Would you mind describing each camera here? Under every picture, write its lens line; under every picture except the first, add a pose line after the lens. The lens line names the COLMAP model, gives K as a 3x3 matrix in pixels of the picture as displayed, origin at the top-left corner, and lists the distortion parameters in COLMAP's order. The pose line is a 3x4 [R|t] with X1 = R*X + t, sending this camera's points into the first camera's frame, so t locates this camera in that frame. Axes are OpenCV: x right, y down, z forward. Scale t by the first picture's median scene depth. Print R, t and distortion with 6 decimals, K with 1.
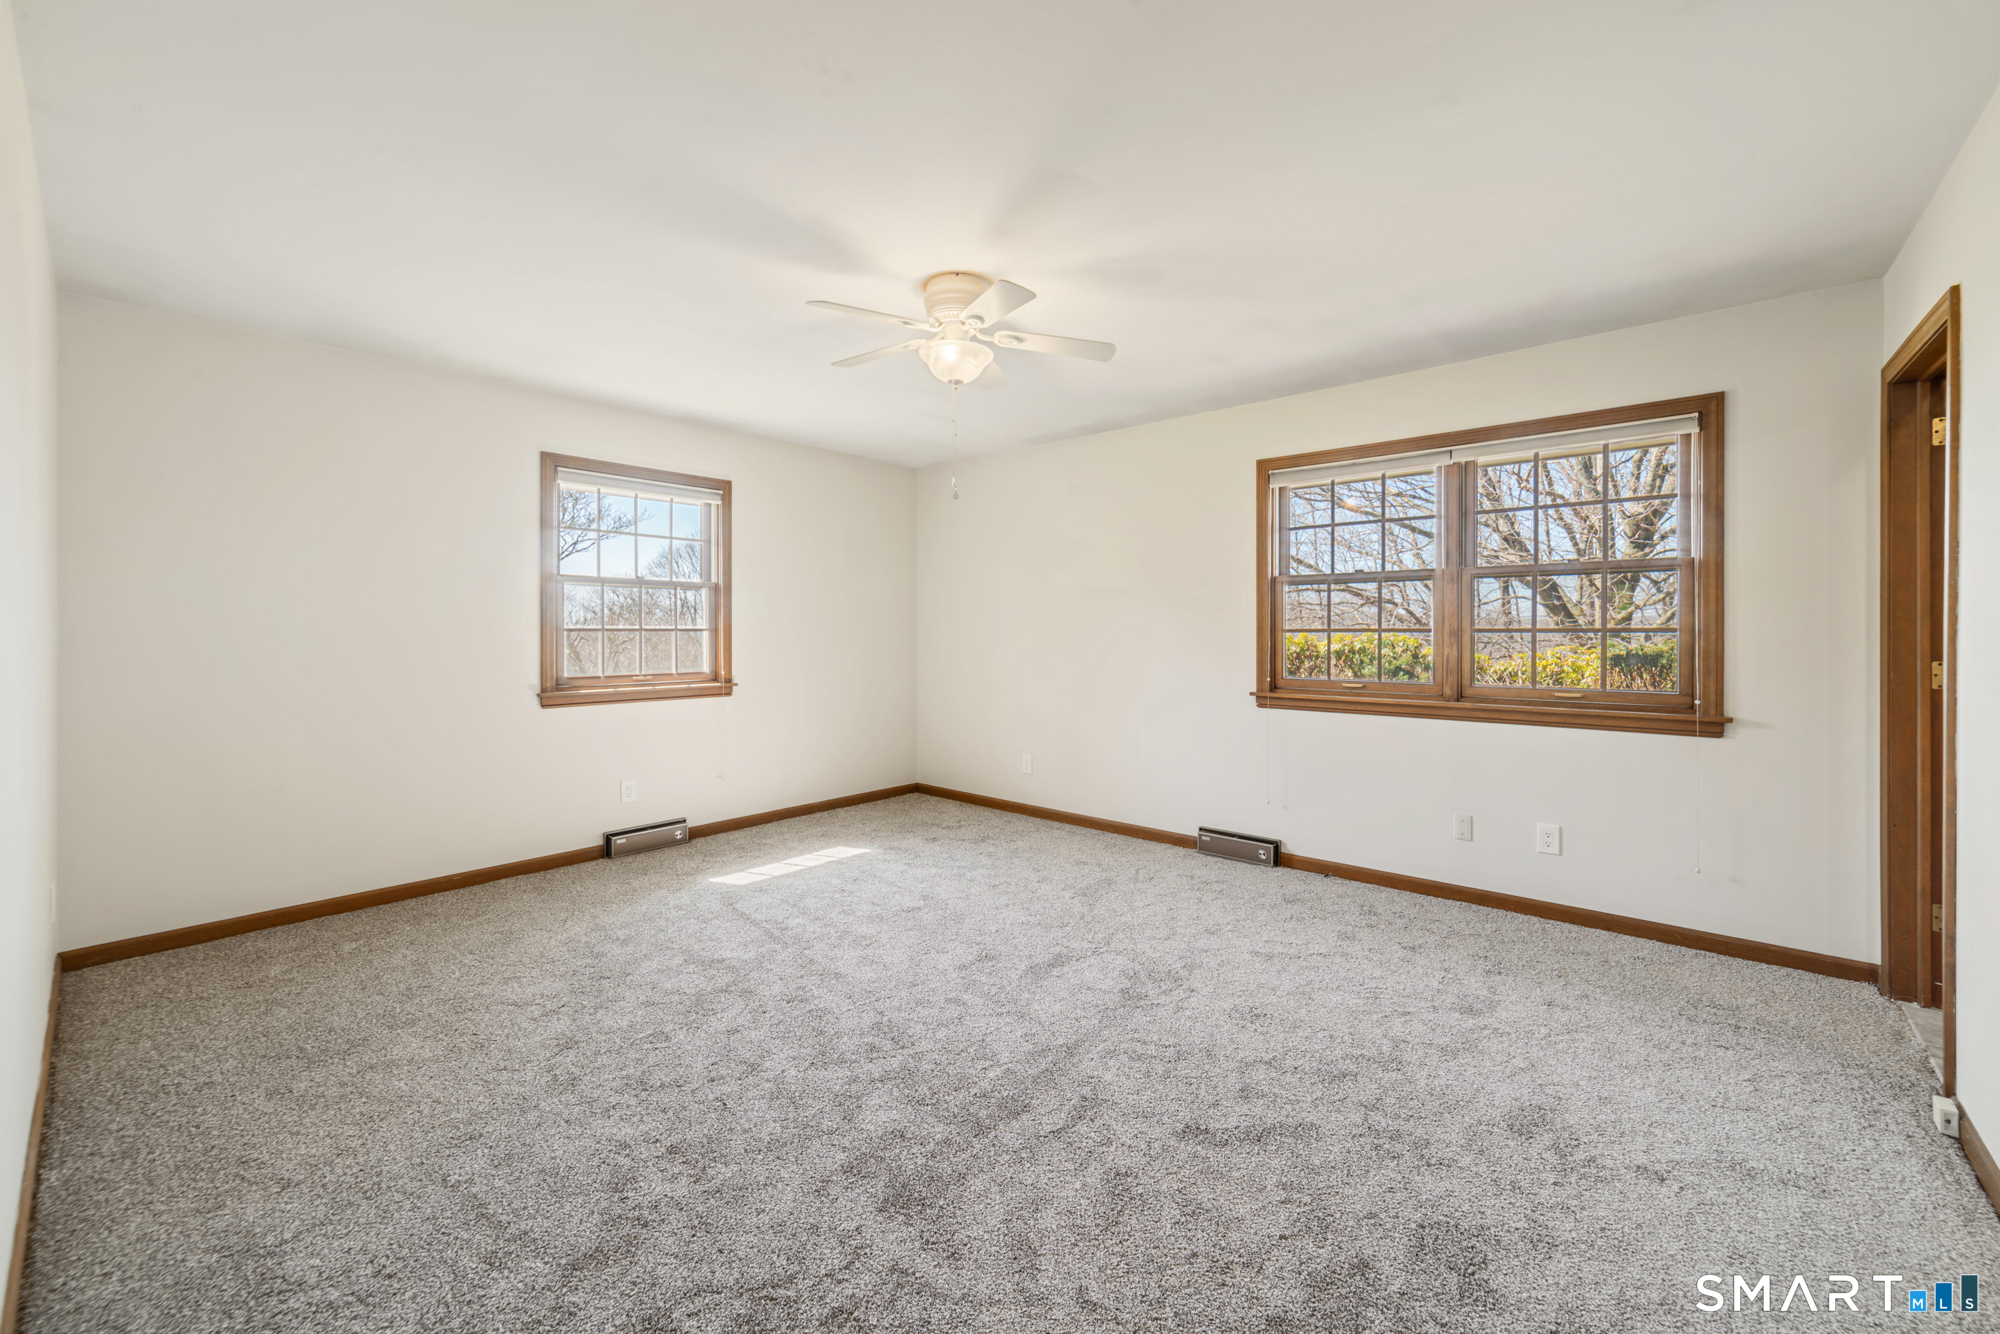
lens RADIAL K [[784.5, 0, 1006.6], [0, 784.5, 631.7], [0, 0, 1]] dist [0.001732, 0.000200]
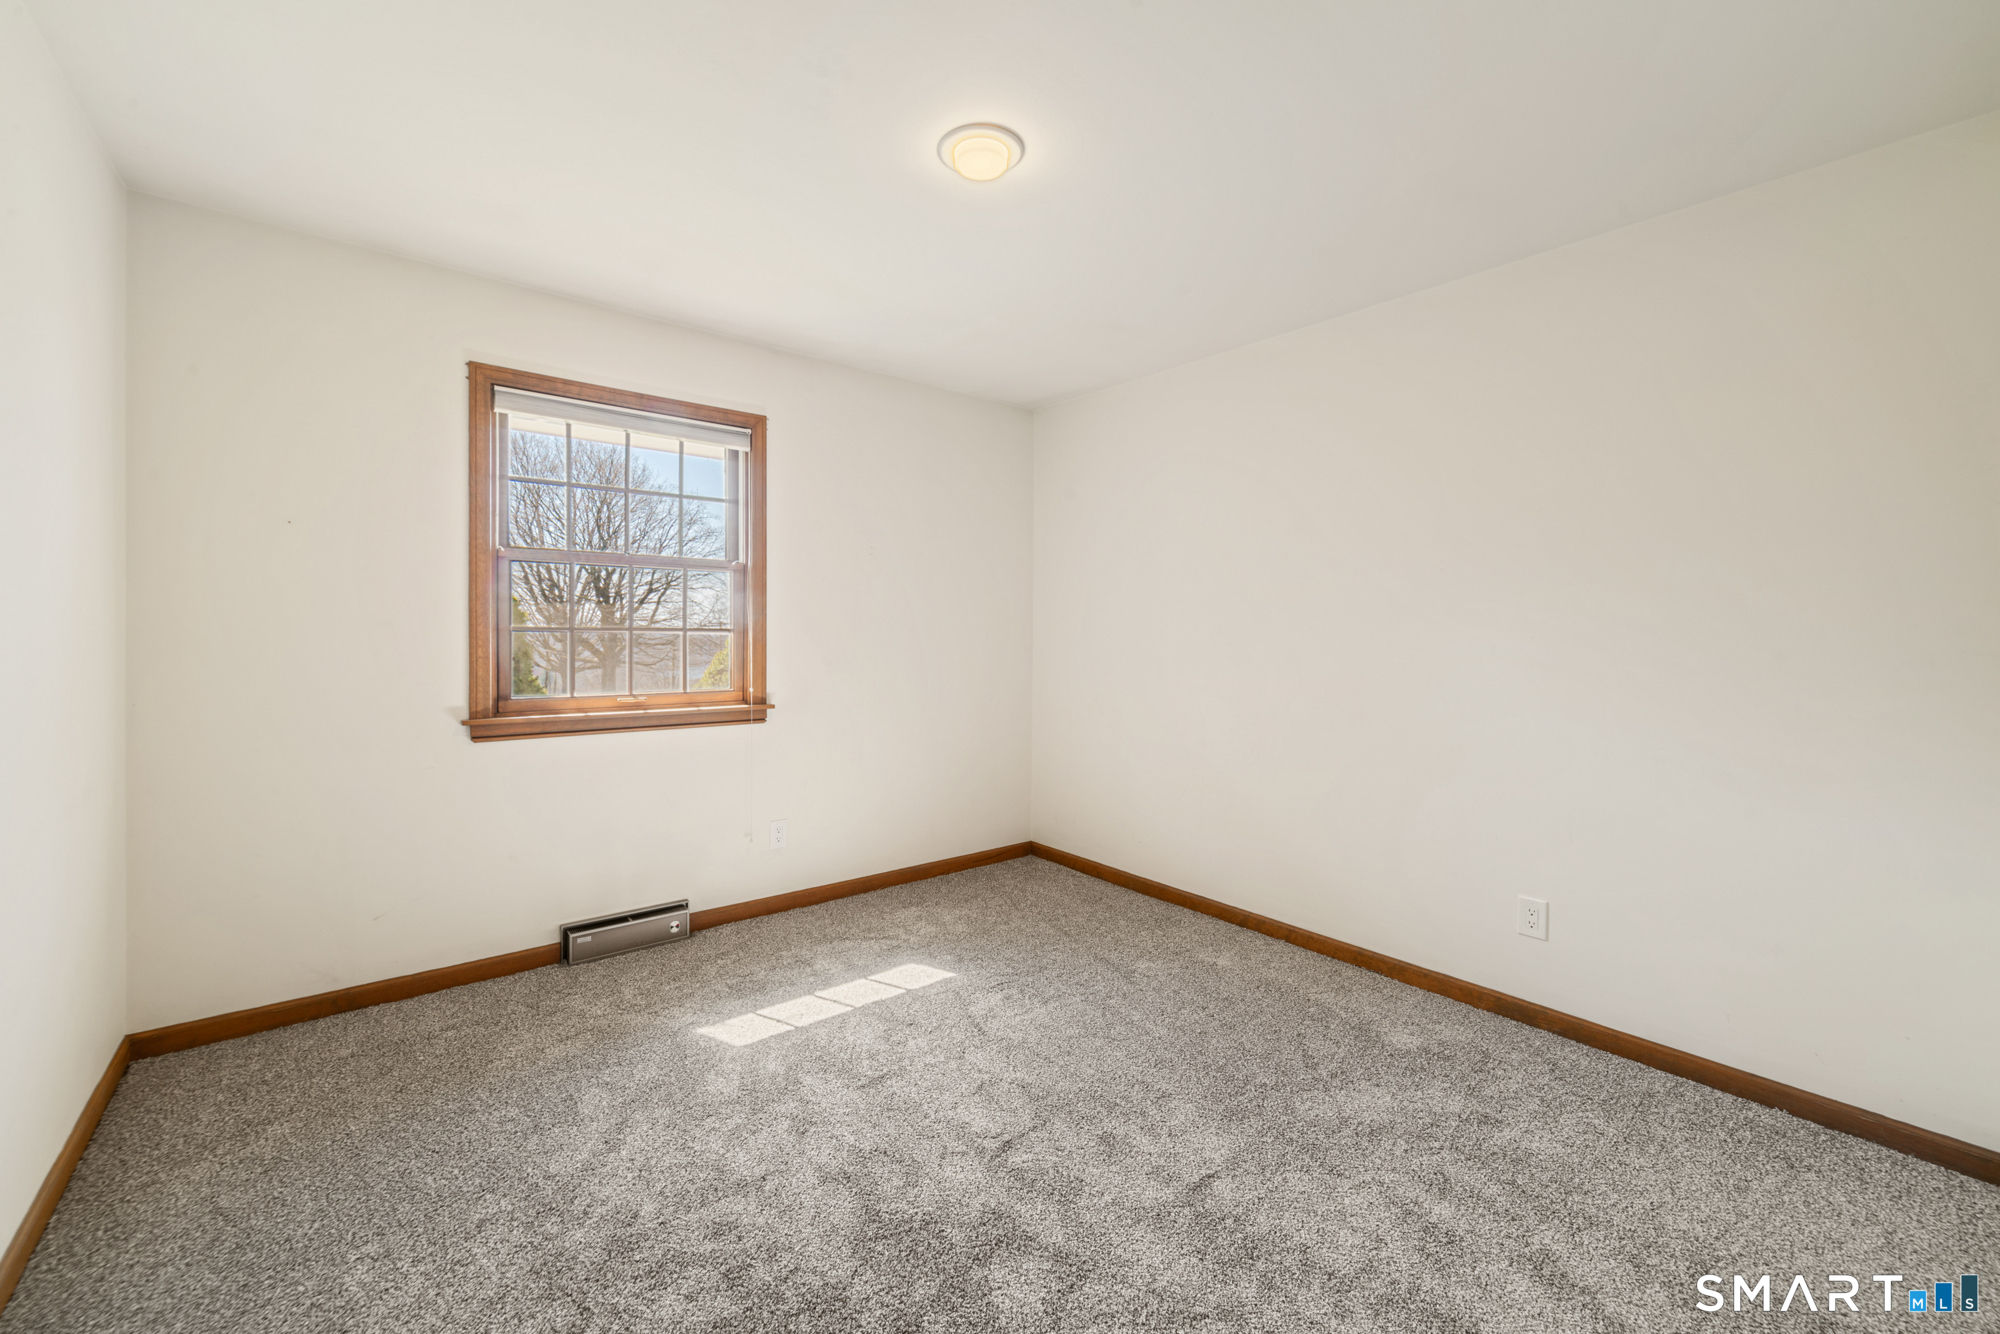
lens RADIAL K [[784.5, 0, 998.5], [0, 784.5, 647.6], [0, 0, 1]] dist [0.001732, 0.000200]
pose [[0.981665, 0.010157, -0.190343, -0.012611], [-0.006607, 0.999792, 0.019272, -0.000664], [0.190499, -0.017661, 0.981529, 0.387492]]
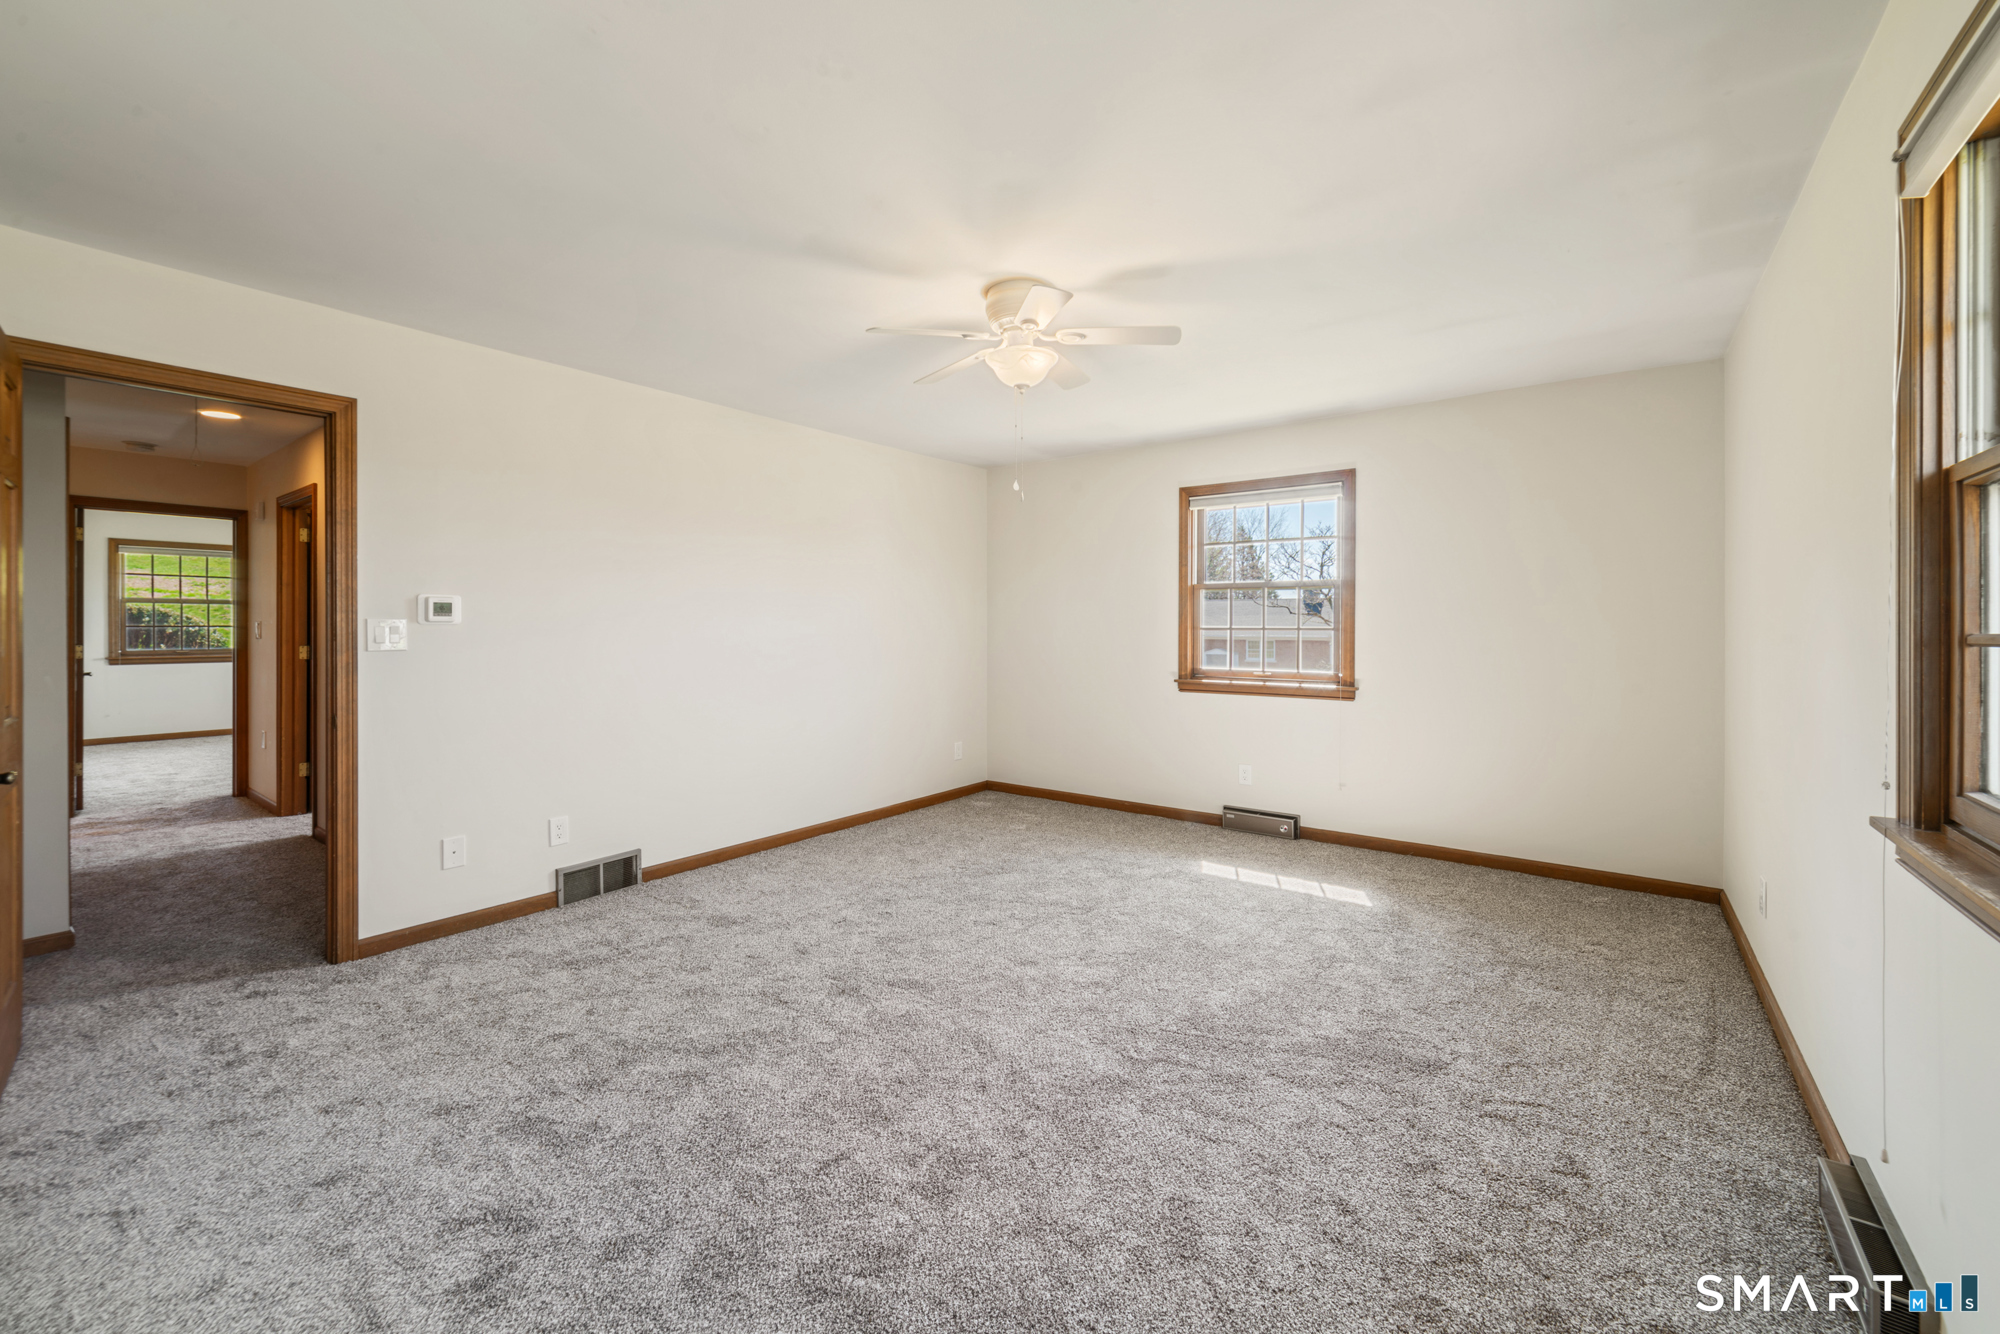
lens RADIAL K [[784.5, 0, 996.6], [0, 784.5, 636.5], [0, 0, 1]] dist [0.001732, 0.000200]
pose [[0.074580, 0.013547, -0.997123, 0.600993], [0.000869, 0.999906, 0.013650, -0.007475], [0.997215, -0.001885, 0.074561, 0.566006]]
